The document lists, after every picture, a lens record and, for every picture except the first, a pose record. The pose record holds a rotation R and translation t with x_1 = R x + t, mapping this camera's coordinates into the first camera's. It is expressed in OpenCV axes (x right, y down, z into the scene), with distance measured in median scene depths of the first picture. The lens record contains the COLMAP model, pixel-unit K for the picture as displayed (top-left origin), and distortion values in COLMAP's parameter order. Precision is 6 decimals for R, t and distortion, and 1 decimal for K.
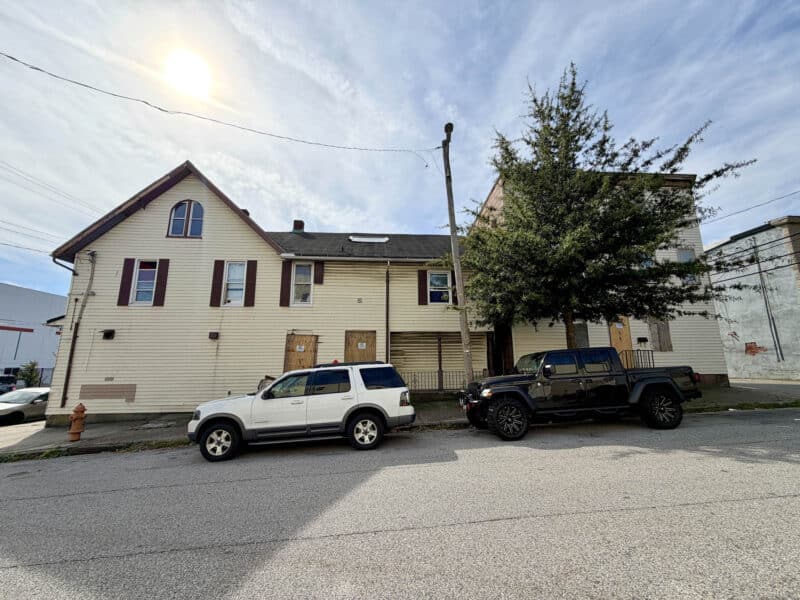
lens RADIAL K [[321.4, 0, 395.4], [0, 321.4, 298.5], [0, 0, 1]] dist [0.000837, -0.000002]
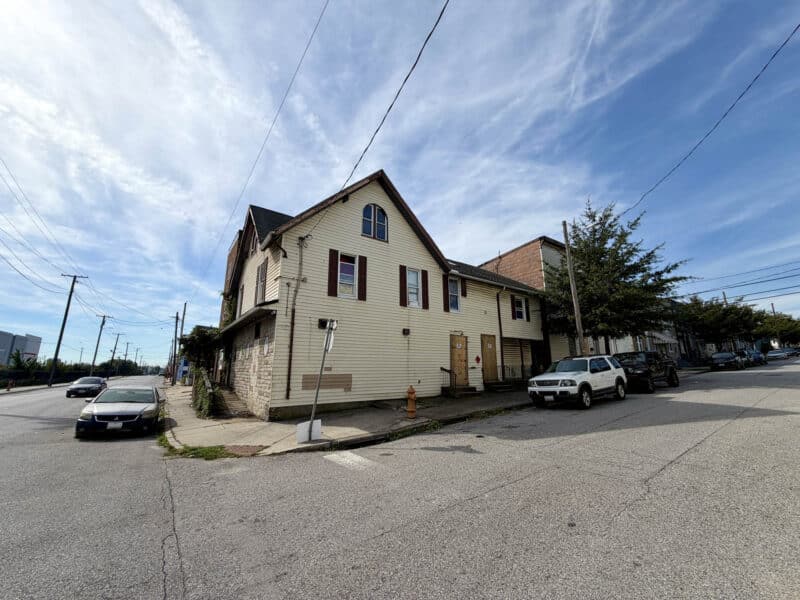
lens RADIAL K [[318.7, 0, 394.4], [0, 318.7, 298.5], [0, 0, 1]] dist [-0.001233, 0.000038]
pose [[0.851663, 0.116491, 0.510980, -1.148226], [-0.102724, 0.993177, -0.055209, 0.062628], [-0.513925, -0.005470, 0.857818, 0.048394]]
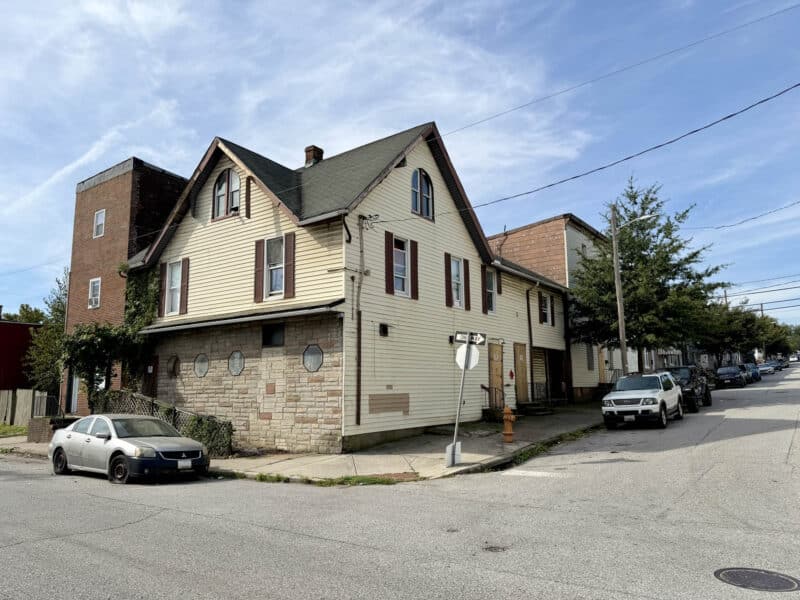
lens RADIAL K [[561.7, 0, 400.0], [0, 561.7, 300.0], [0, 0, 1]] dist [0.109624, -0.165779]
pose [[0.637174, 0.116635, 0.761844, -1.794484], [-0.142555, 0.989262, -0.032225, 0.074625], [-0.757422, -0.088072, 0.646959, 0.103262]]
